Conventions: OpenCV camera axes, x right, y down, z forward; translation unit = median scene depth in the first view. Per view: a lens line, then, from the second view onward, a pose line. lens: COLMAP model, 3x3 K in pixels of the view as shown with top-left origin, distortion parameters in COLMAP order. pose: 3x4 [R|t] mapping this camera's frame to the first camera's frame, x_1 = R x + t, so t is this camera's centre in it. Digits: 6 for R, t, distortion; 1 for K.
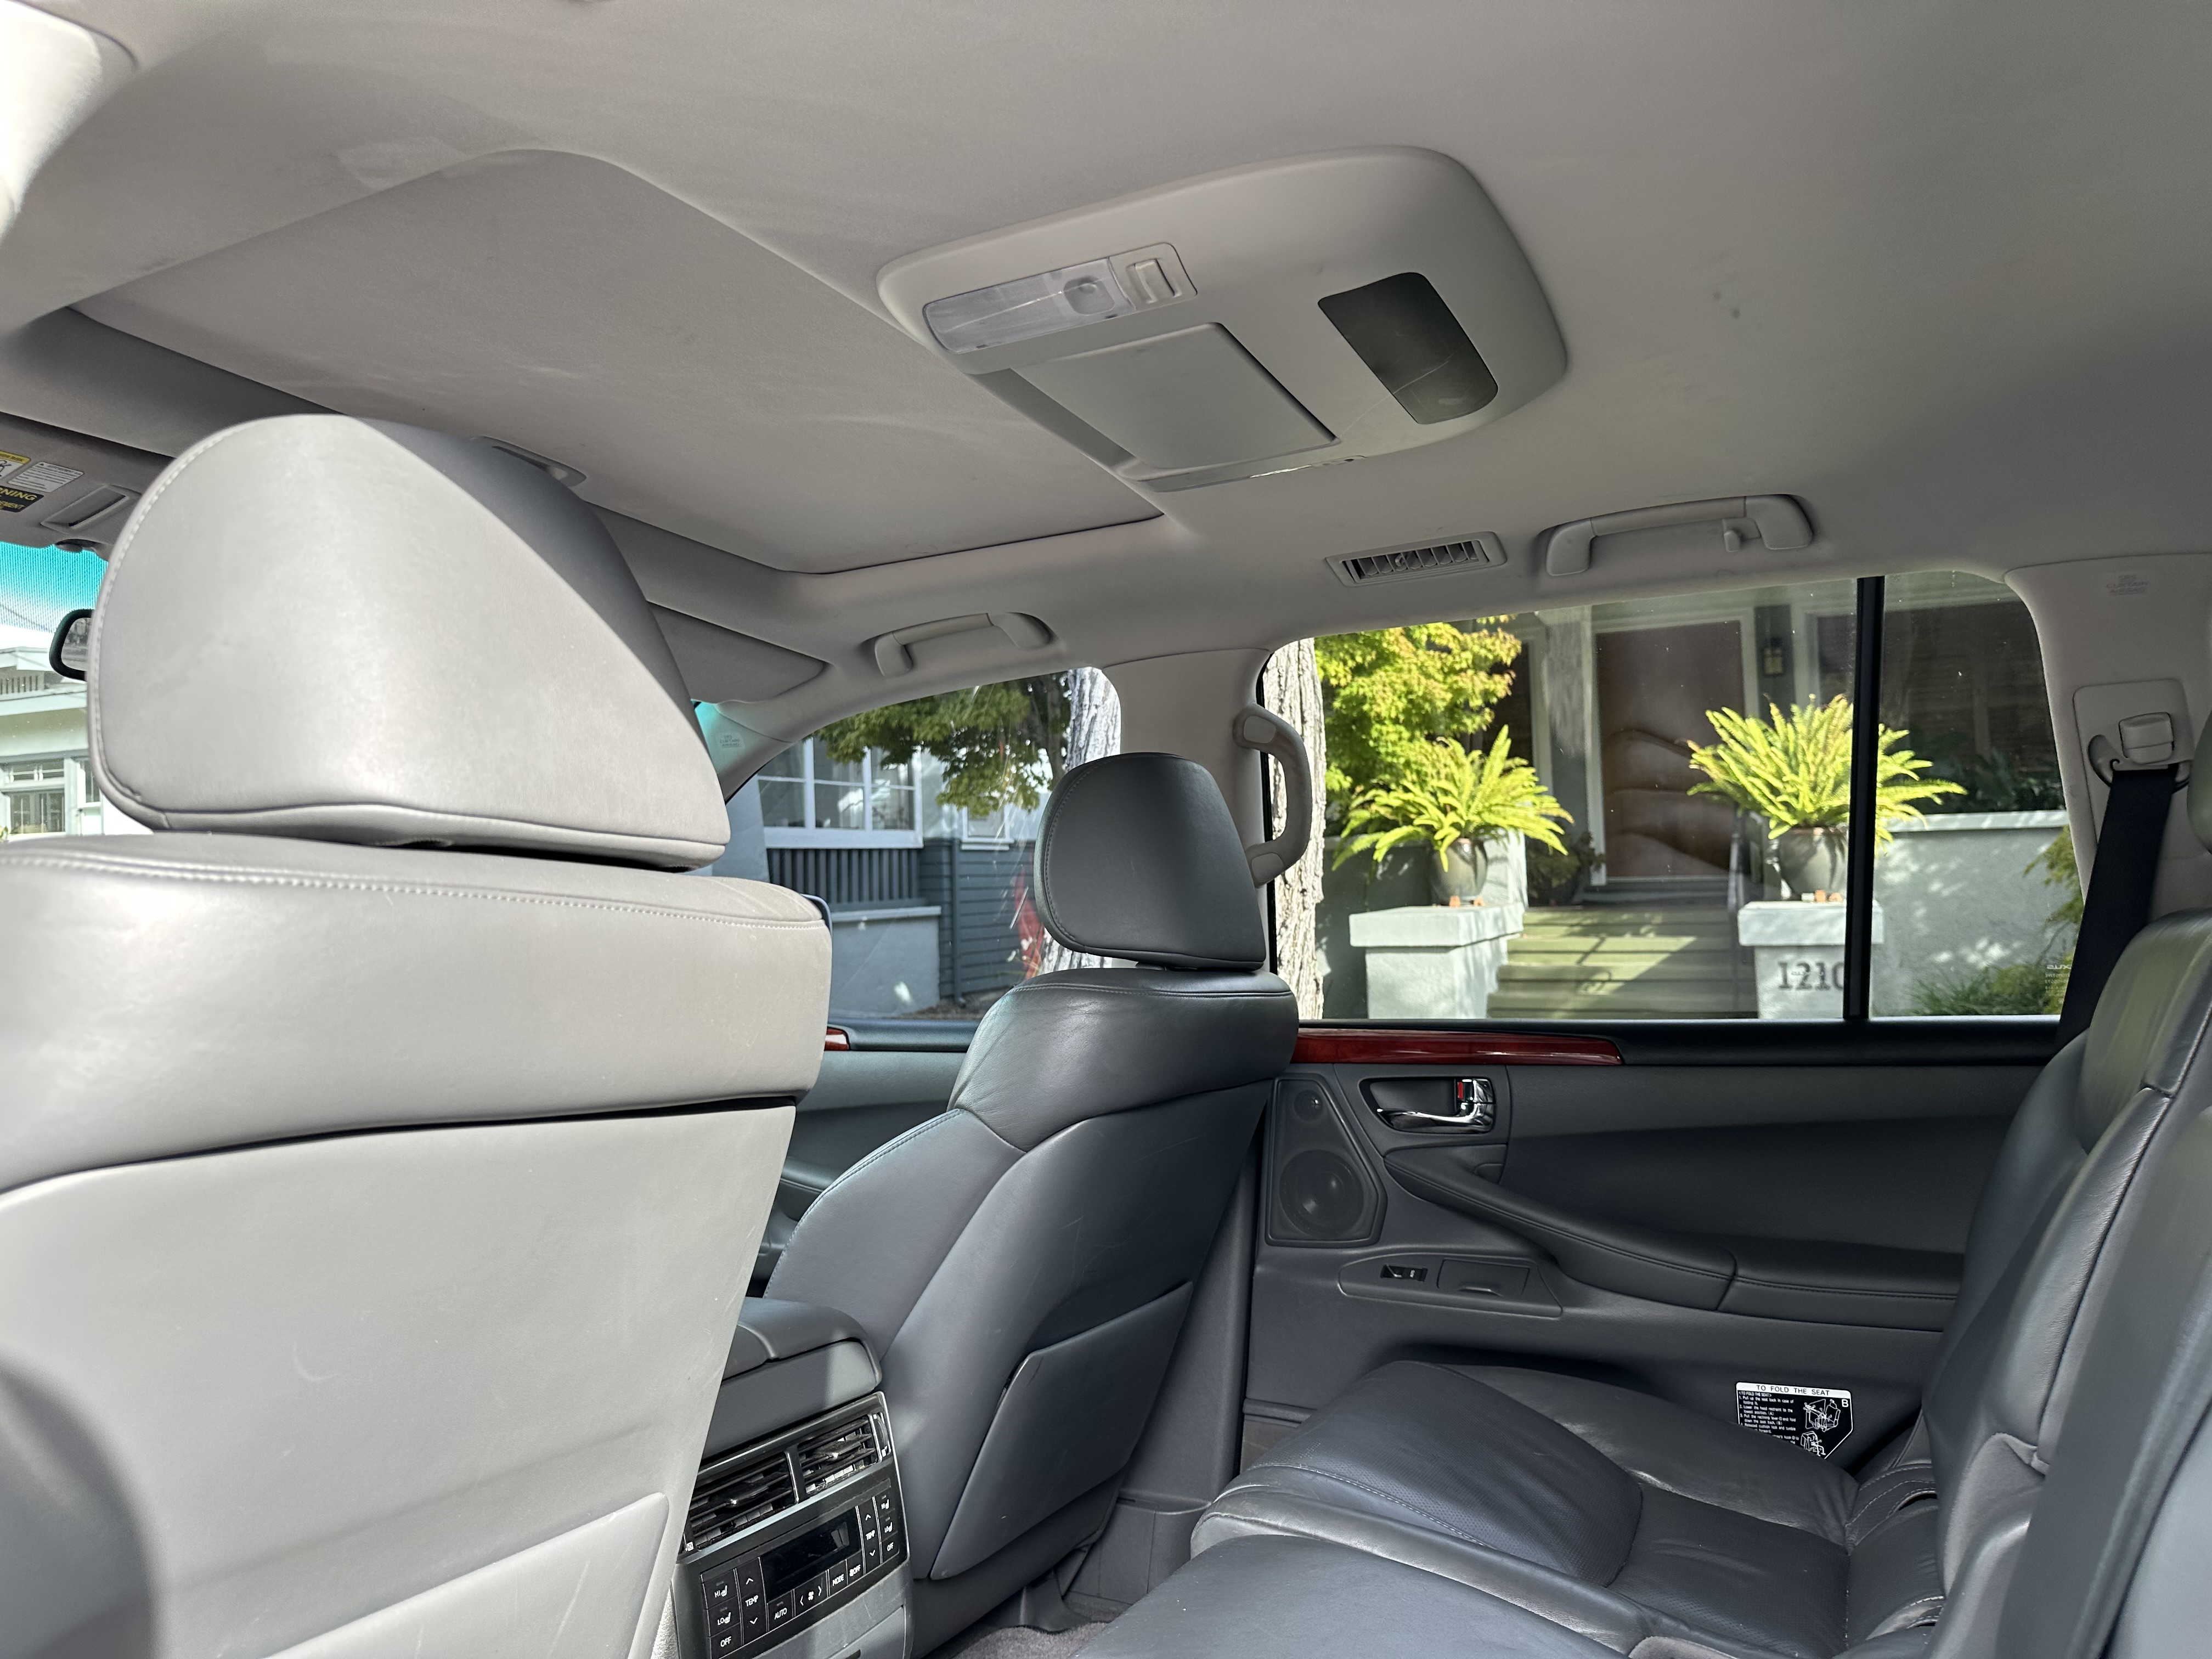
lens RADIAL K [[1549.2, 0, 1088.2], [0, 1549.2, 833.7], [0, 0, 1]] dist [0.020284, -0.039708]
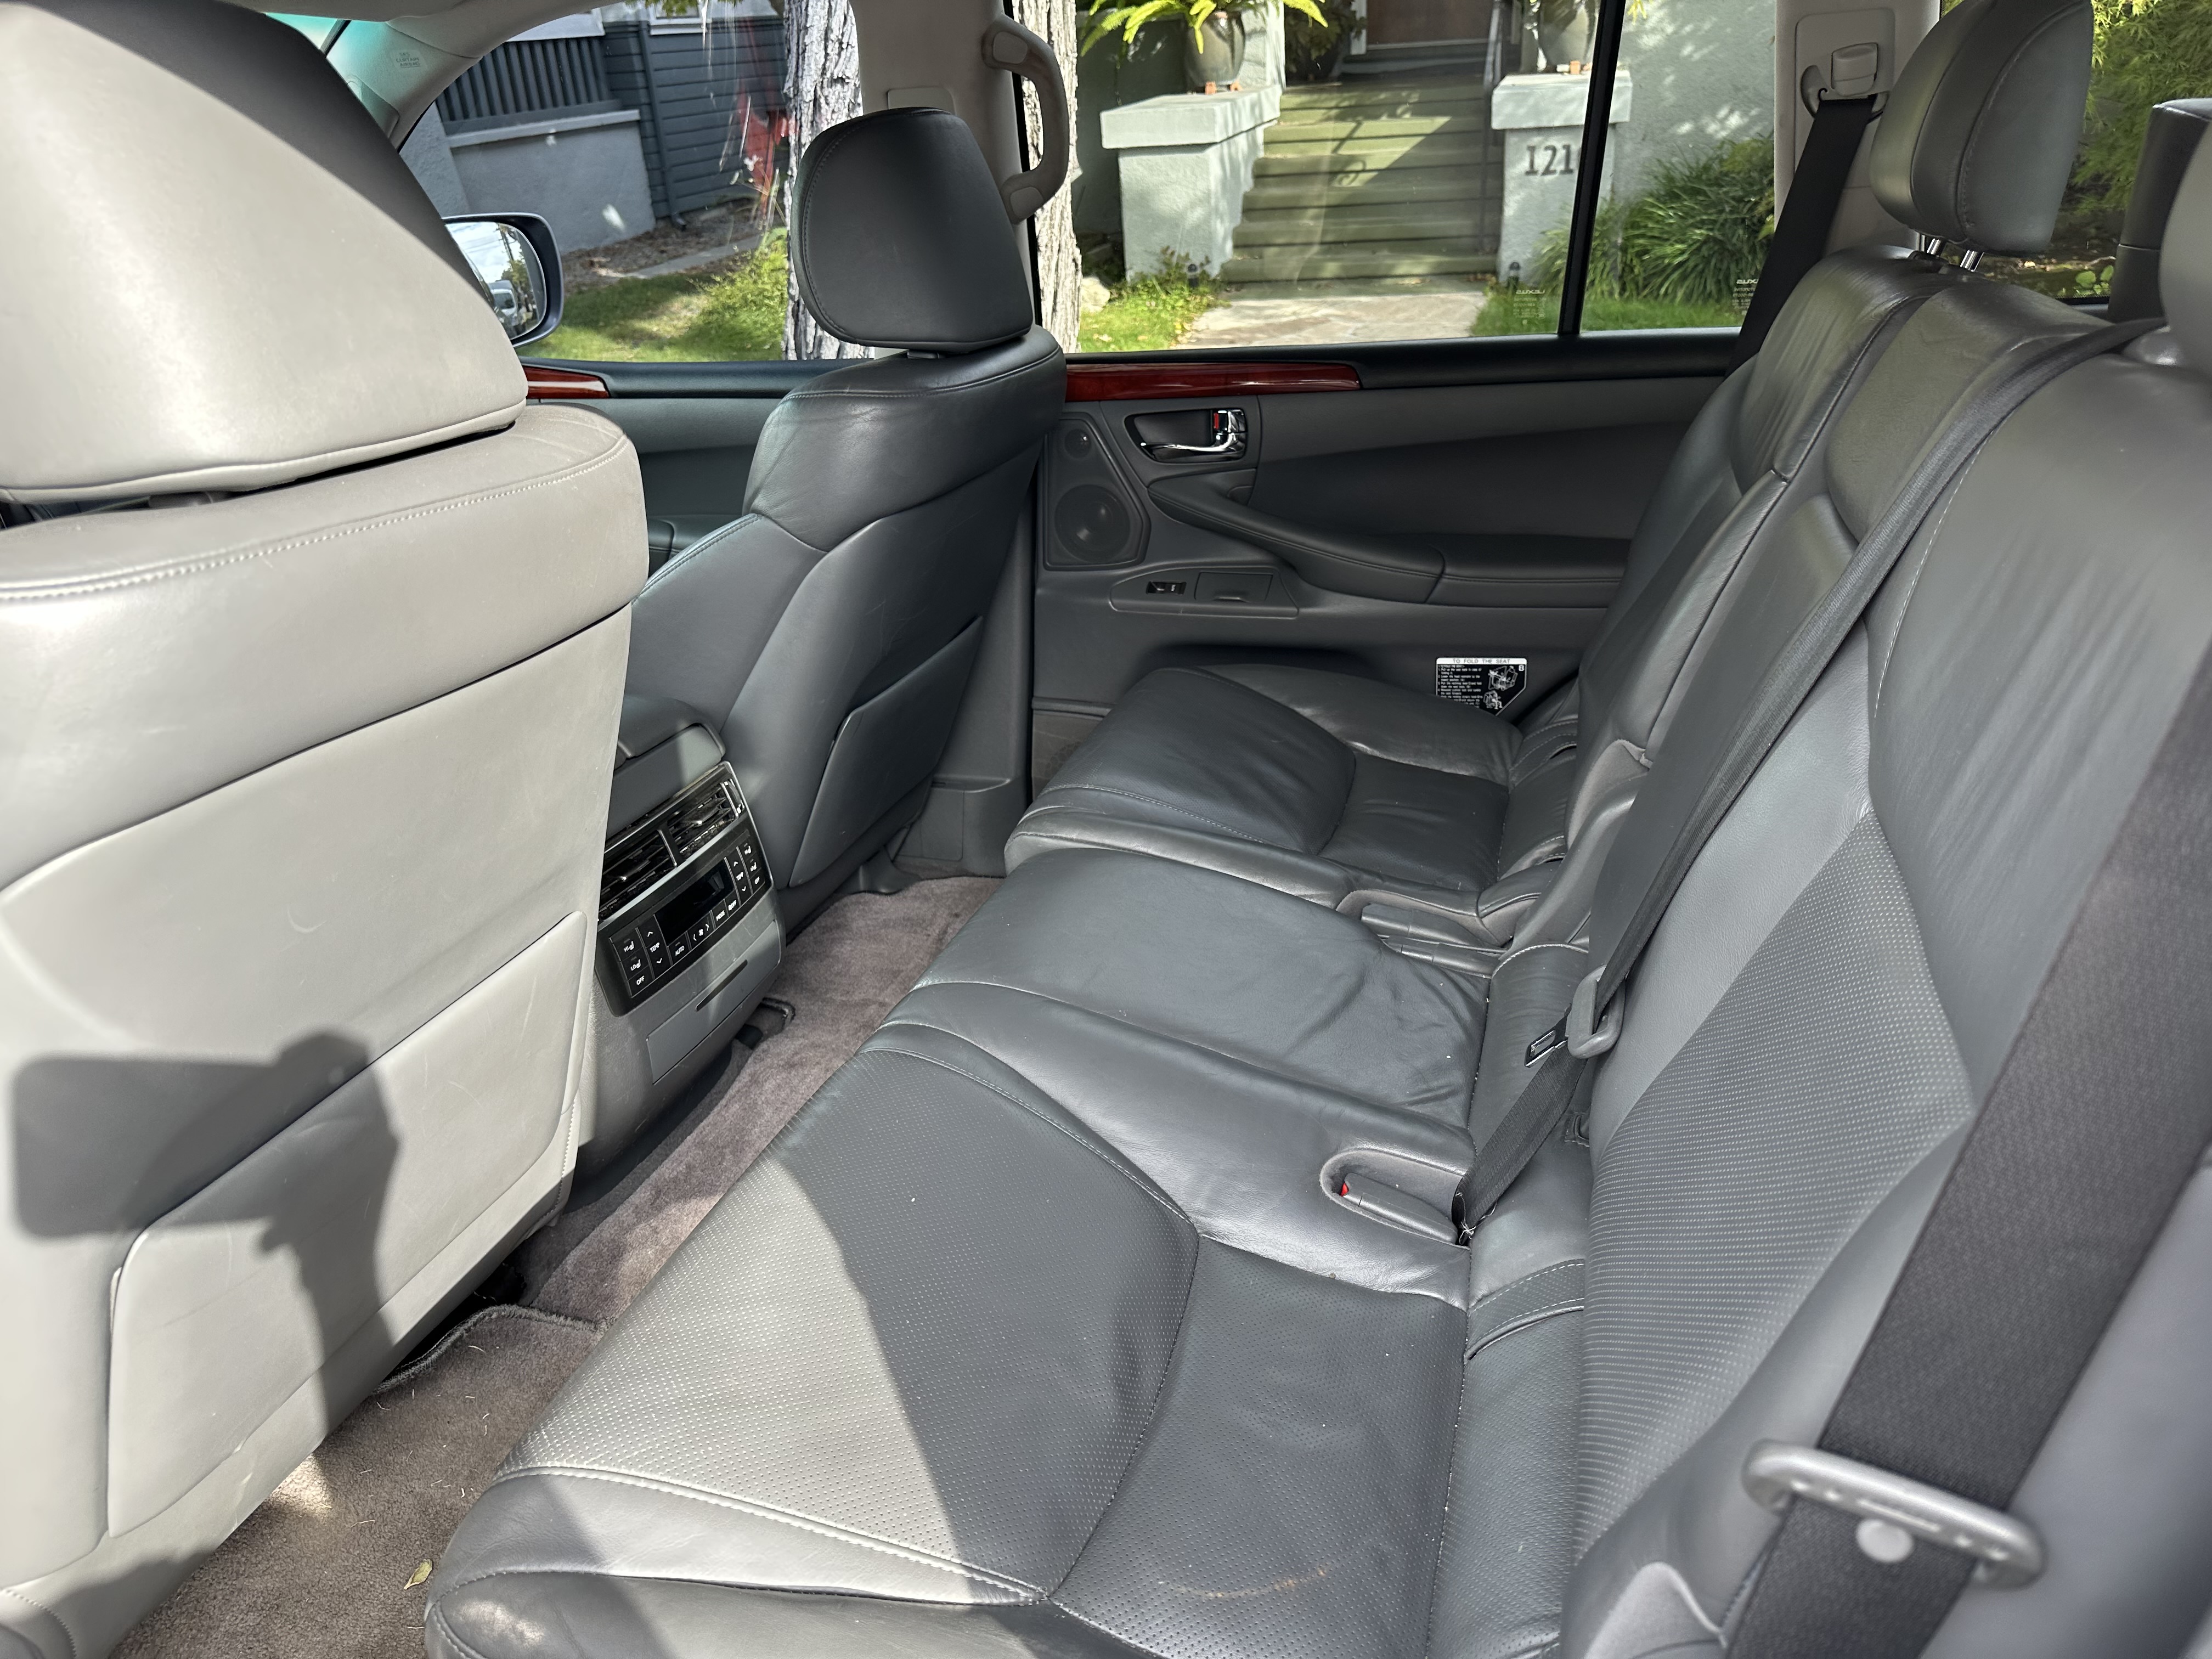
lens RADIAL K [[1504.5, 0, 1088.5], [0, 1504.5, 857.9], [0, 0, 1]] dist [0.013150, -0.034545]
pose [[0.986247, -0.111847, 0.121684, -0.009005], [0.037087, 0.867226, 0.496531, -0.094506], [-0.161063, -0.485189, 0.859448, -0.033894]]
